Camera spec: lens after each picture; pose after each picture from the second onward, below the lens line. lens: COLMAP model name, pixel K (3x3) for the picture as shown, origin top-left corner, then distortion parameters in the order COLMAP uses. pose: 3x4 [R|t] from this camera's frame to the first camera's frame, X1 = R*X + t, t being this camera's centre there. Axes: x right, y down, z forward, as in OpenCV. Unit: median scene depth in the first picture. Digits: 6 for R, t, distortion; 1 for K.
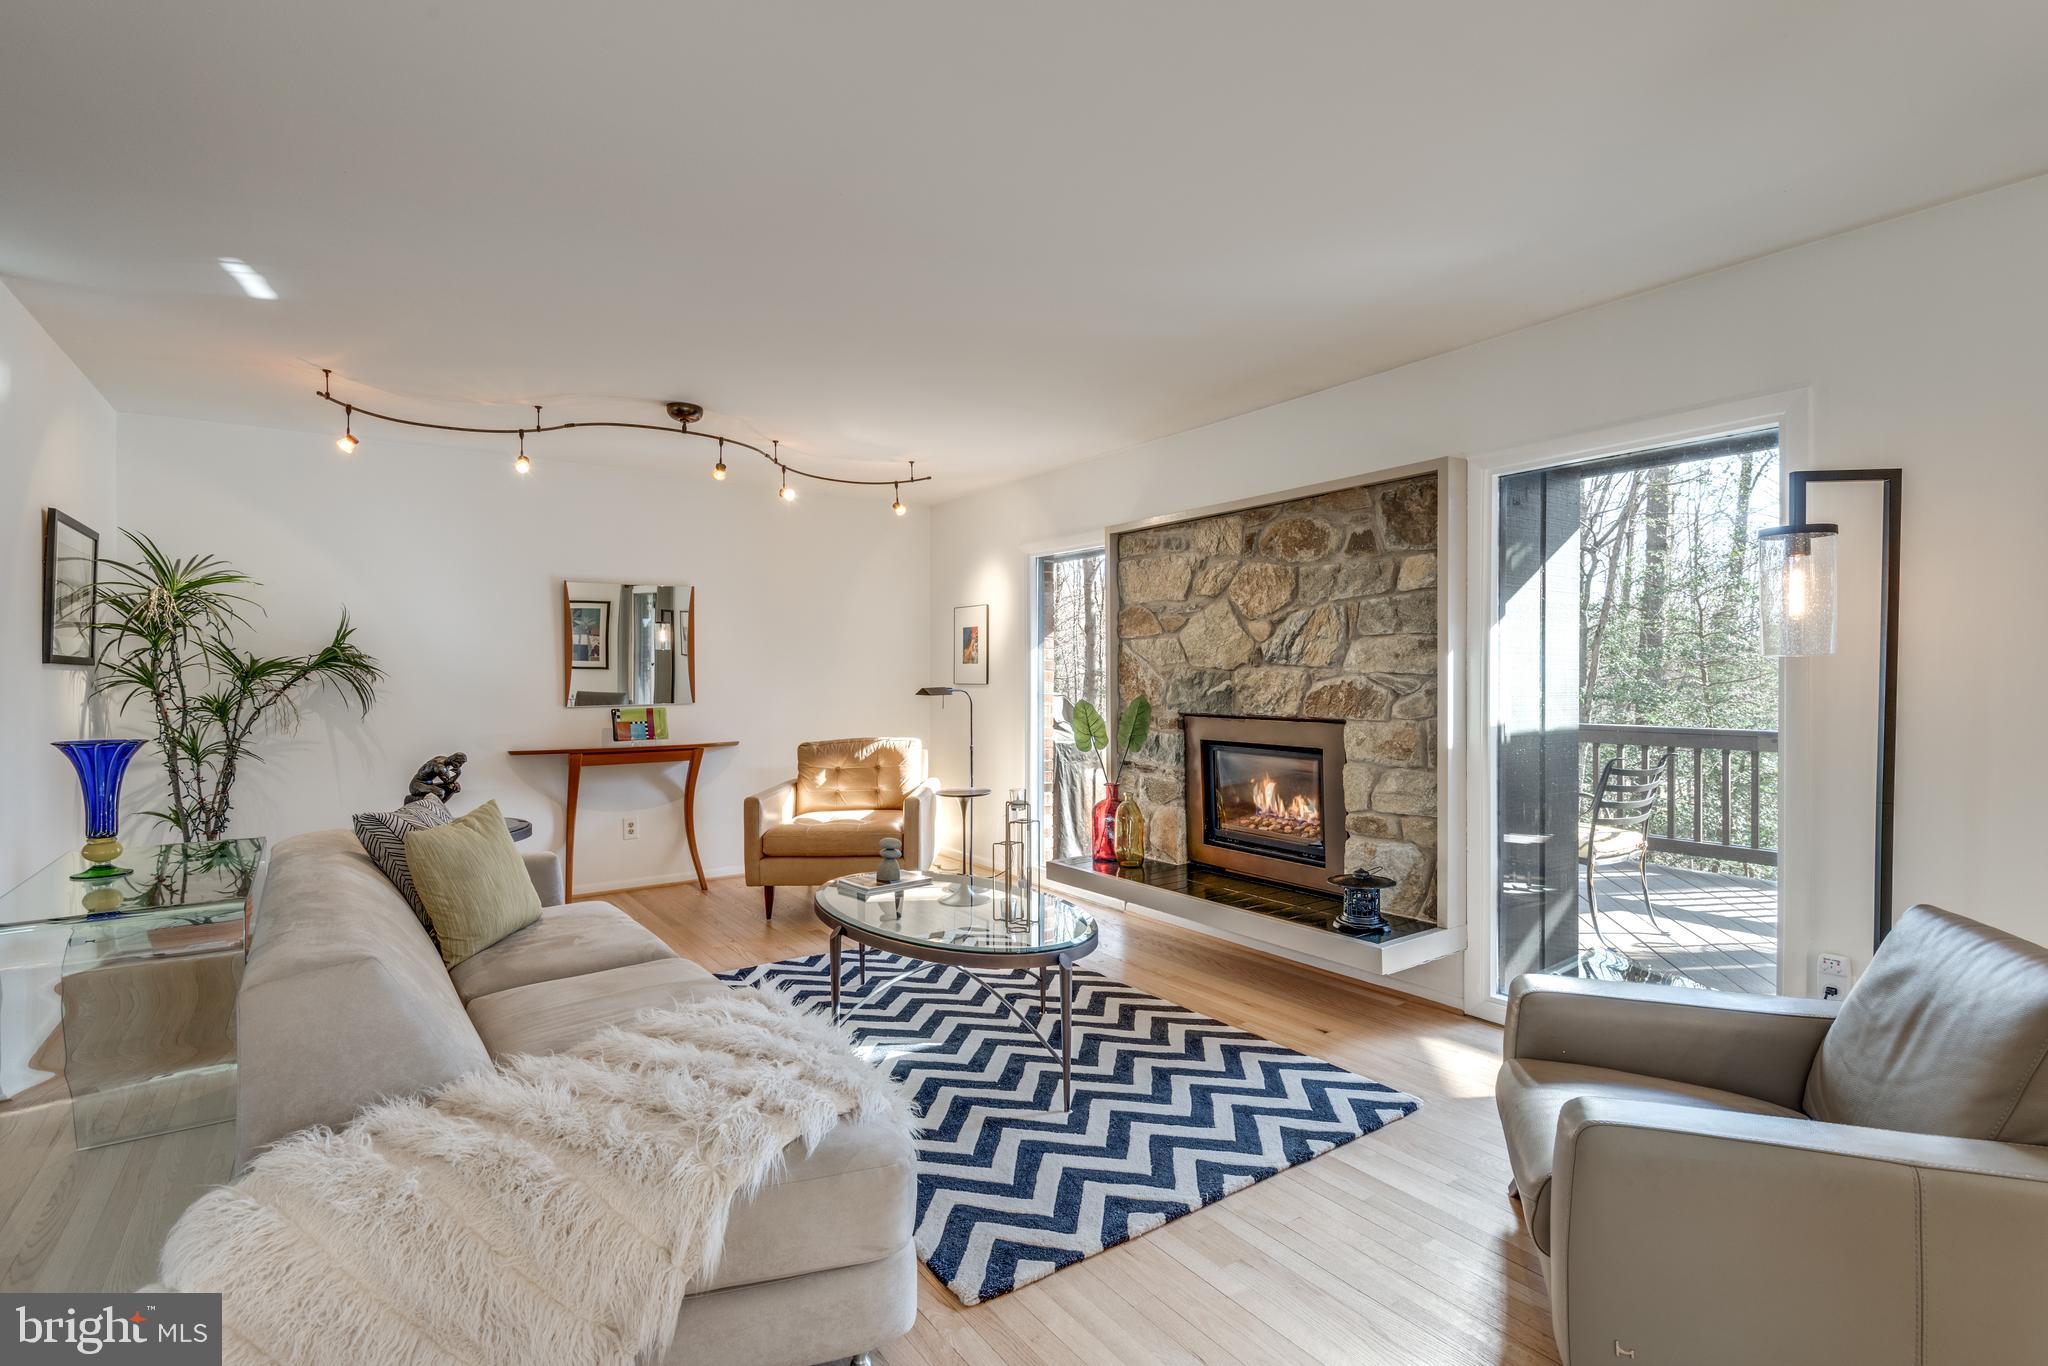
lens RADIAL K [[951.8, 0, 1040.7], [0, 951.8, 680.6], [0, 0, 1]] dist [0.037273, -0.038676]
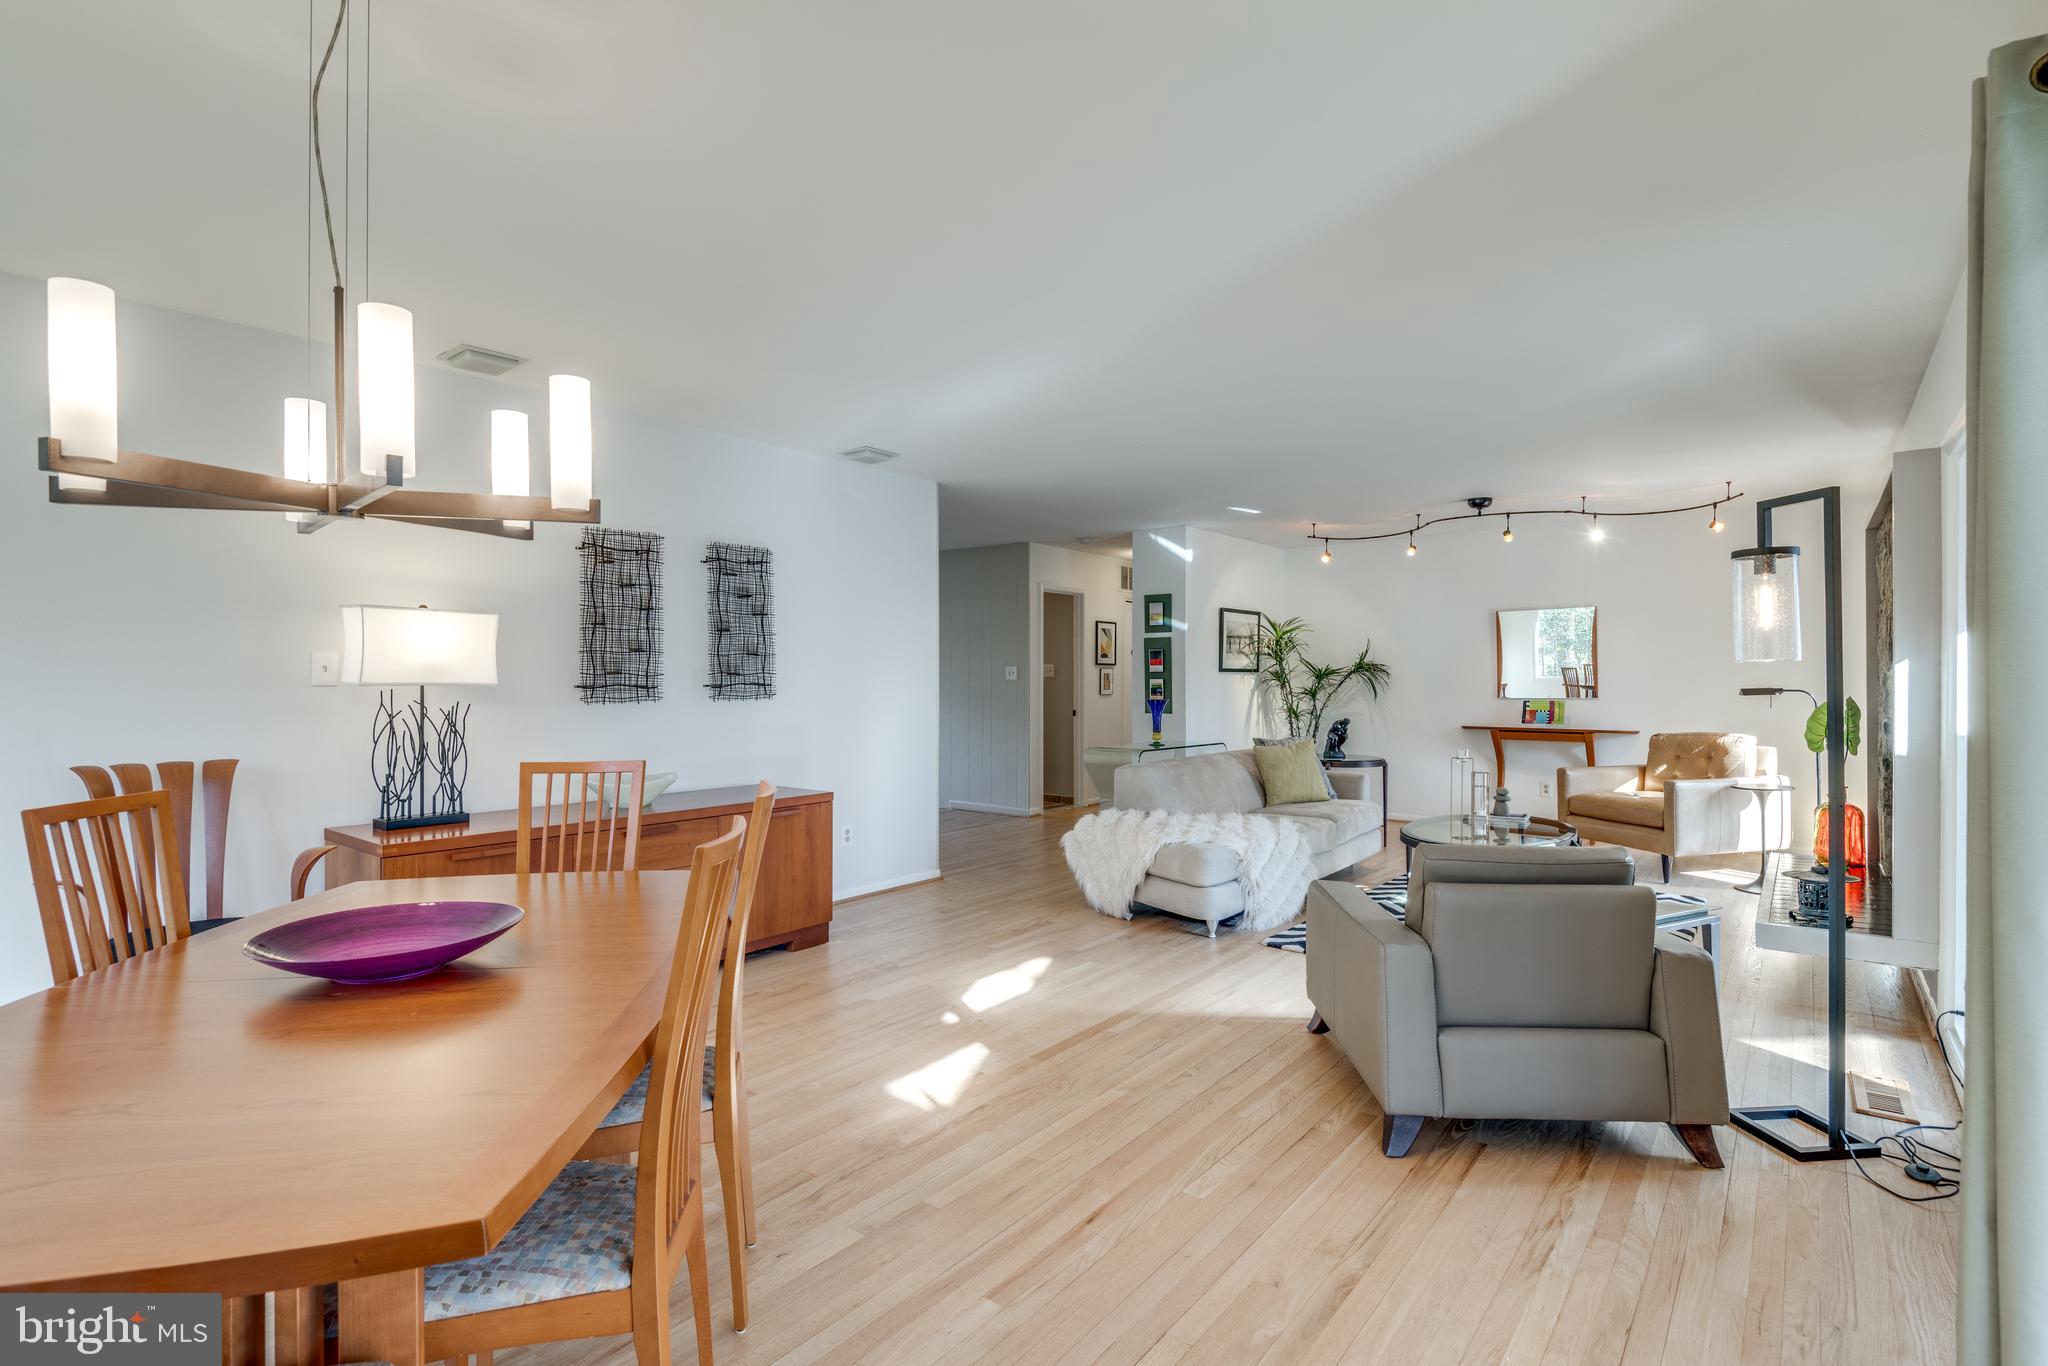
lens RADIAL K [[951.8, 0, 1040.7], [0, 951.8, 680.6], [0, 0, 1]] dist [0.037273, -0.038676]
pose [[0.272323, 0.004718, -0.962194, 0.916854], [-0.003336, 0.999987, 0.003959, -0.003368], [0.962200, 0.002131, 0.272335, -0.078178]]
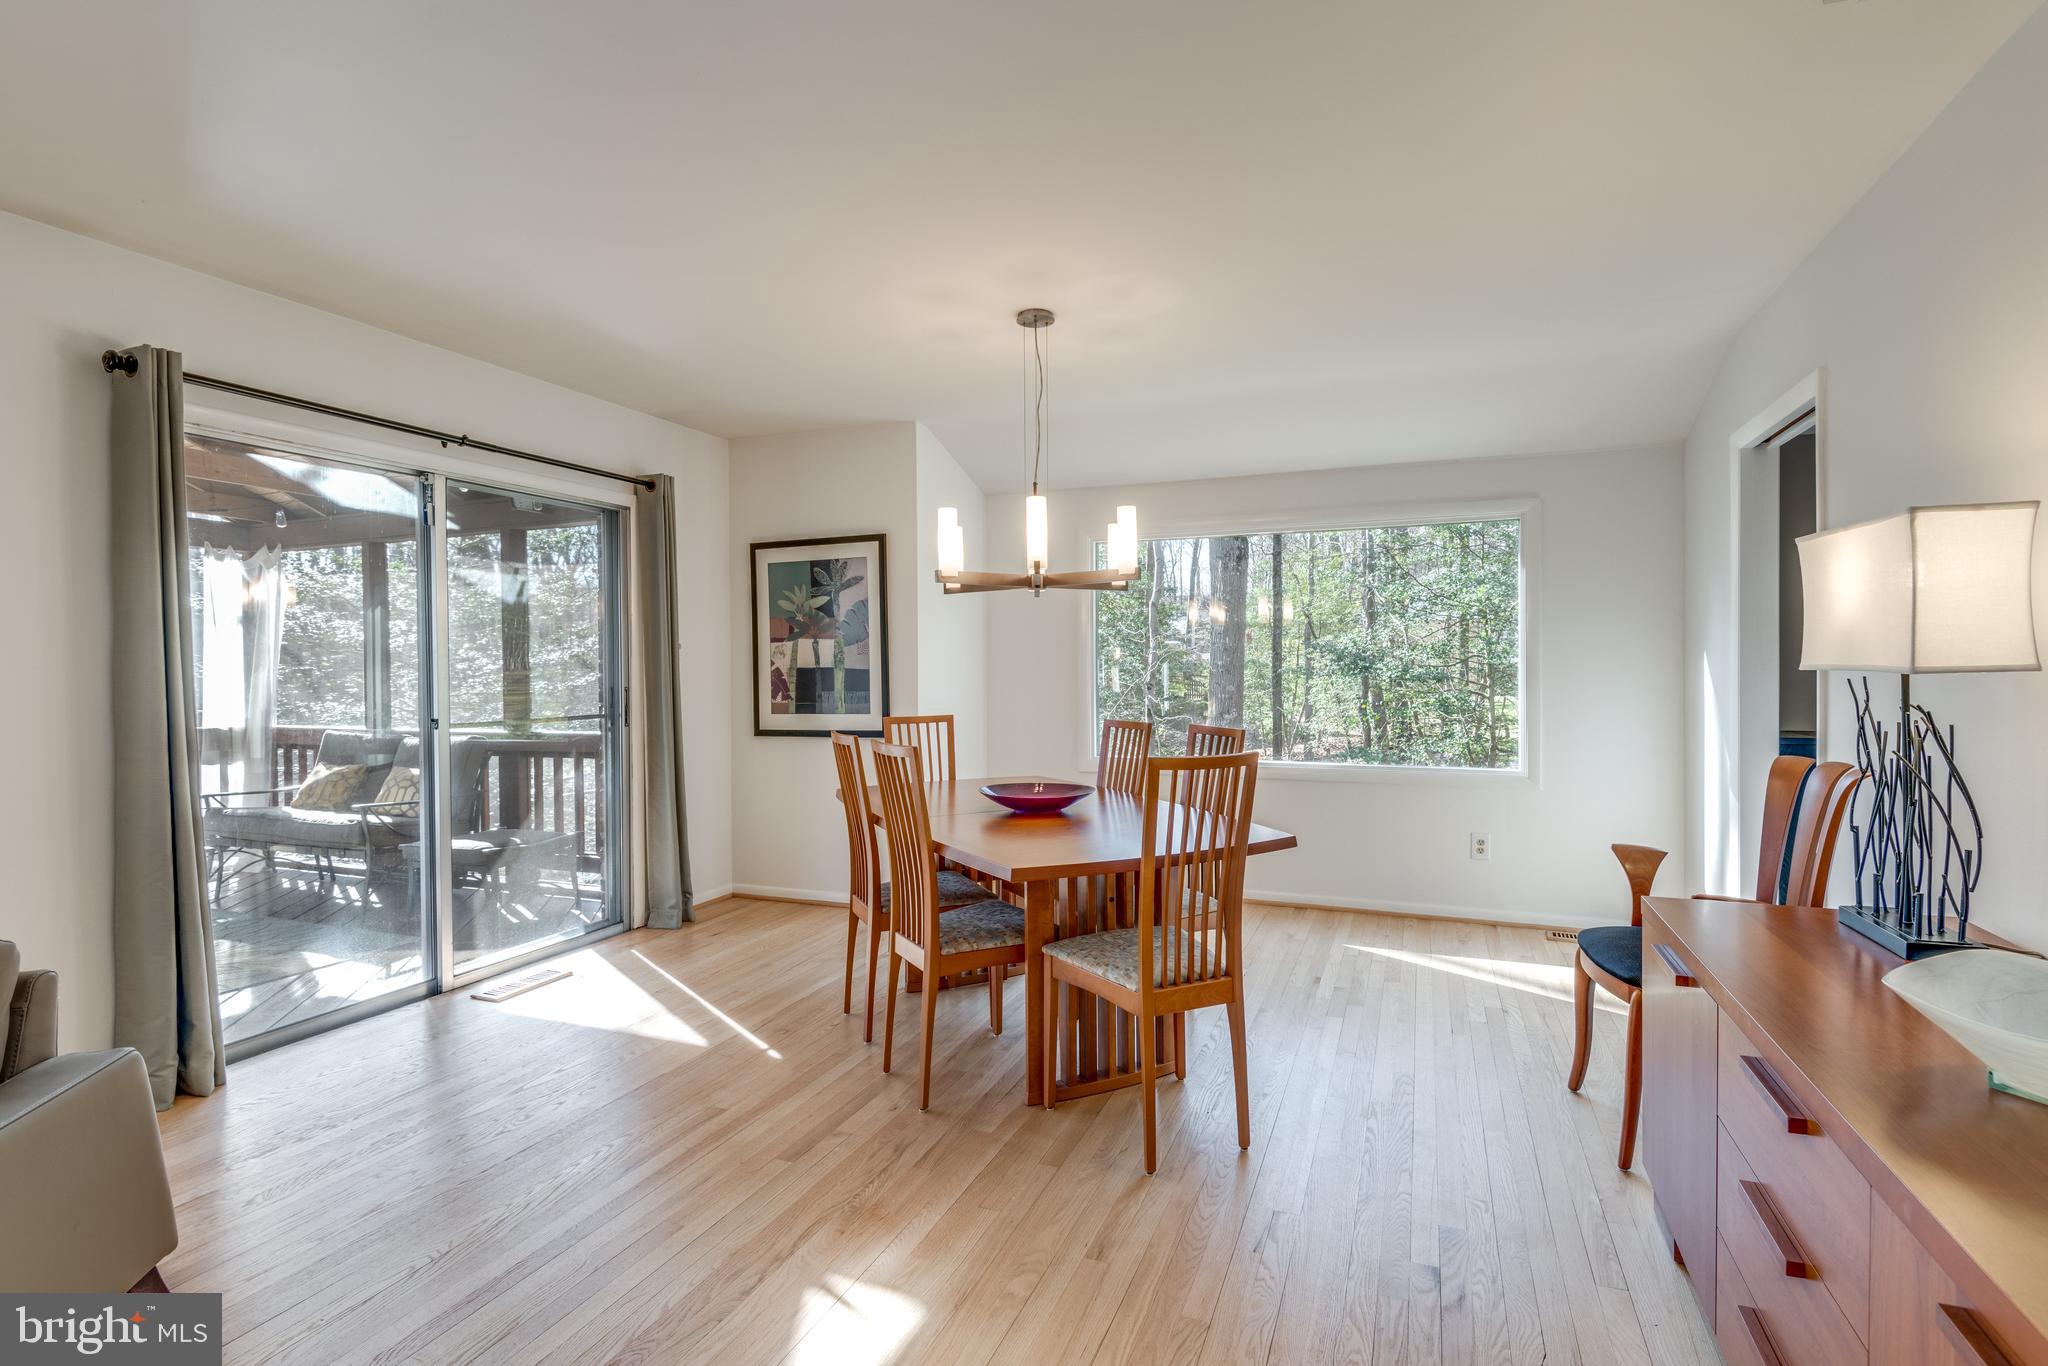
lens RADIAL K [[961.9, 0, 1045.3], [0, 961.9, 682.0], [0, 0, 1]] dist [0.037362, -0.028518]
pose [[-0.544635, -0.008306, 0.838632, -0.188734], [0.009697, 0.999822, 0.016200, 0.001636], [-0.838617, 0.016955, -0.544458, 0.190219]]
